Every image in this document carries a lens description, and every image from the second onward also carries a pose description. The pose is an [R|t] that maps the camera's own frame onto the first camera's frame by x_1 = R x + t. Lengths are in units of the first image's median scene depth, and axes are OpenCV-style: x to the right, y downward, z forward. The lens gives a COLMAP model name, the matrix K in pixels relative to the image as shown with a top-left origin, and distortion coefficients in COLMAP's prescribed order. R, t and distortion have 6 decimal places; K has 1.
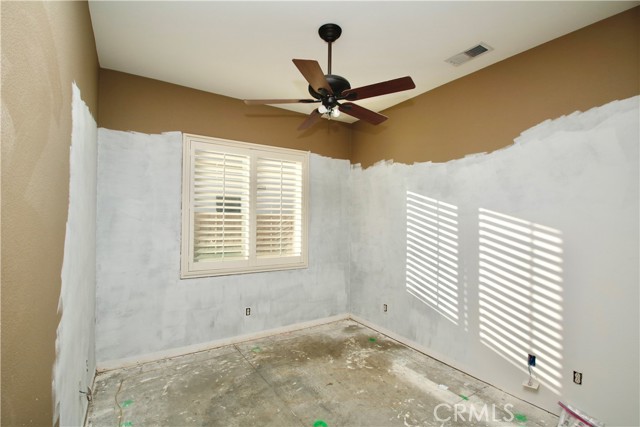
lens RADIAL K [[296.2, 0, 320.0], [0, 296.2, 213.5], [0, 0, 1]] dist [-0.000321, -0.000180]
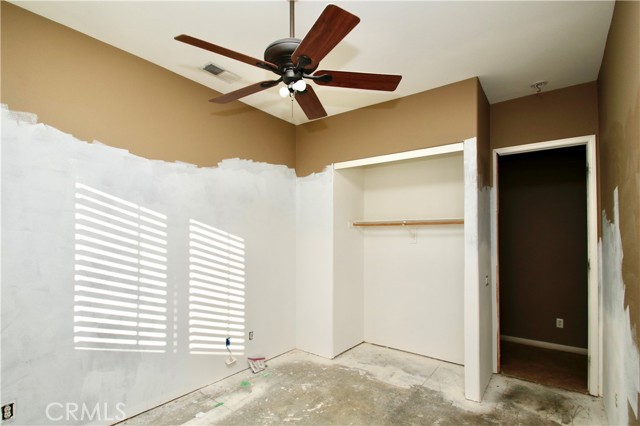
lens RADIAL K [[311.4, 0, 320.4], [0, 311.4, 225.7], [0, 0, 1]] dist [-0.000729, -0.000295]
pose [[-0.343725, 0.017546, 0.938906, -0.554726], [-0.024696, 0.999311, -0.027716, 0.019790], [-0.938745, -0.032714, -0.343055, 0.896342]]
